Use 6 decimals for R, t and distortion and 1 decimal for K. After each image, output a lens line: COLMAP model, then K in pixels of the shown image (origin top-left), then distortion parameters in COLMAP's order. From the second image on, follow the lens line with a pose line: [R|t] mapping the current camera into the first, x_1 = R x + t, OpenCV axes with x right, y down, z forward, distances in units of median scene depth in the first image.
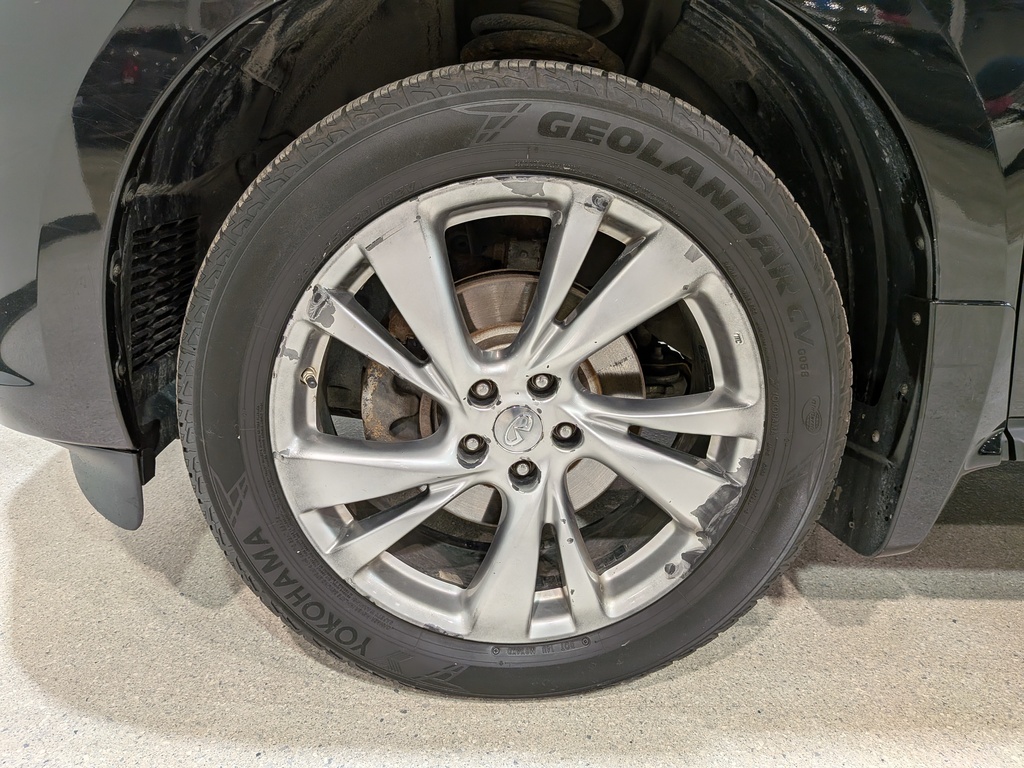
lens RADIAL K [[738.7, 0, 512.4], [0, 738.7, 384.8], [0, 0, 1]] dist [0.066890, -0.122516]
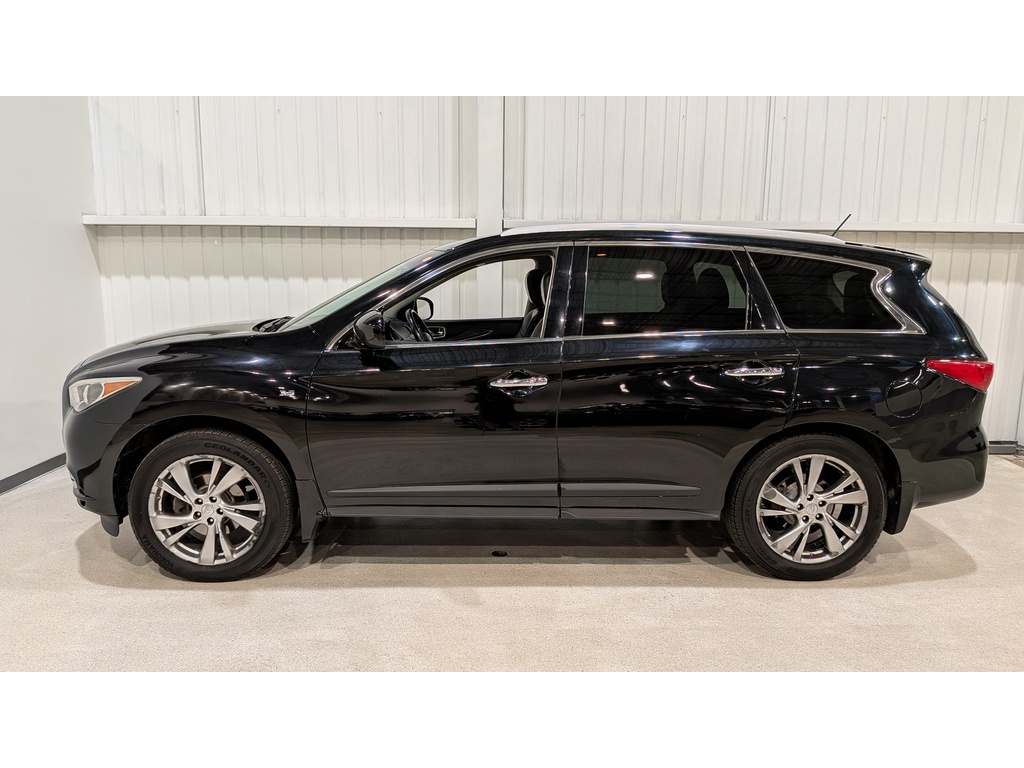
lens RADIAL K [[738.7, 0, 504.5], [0, 738.7, 383.0], [0, 0, 1]] dist [0.066890, -0.122516]
pose [[0.999679, -0.016341, -0.019383, 1.763423], [0.013499, 0.990250, -0.138647, -0.044818], [0.021460, 0.138340, 0.990152, -3.215193]]
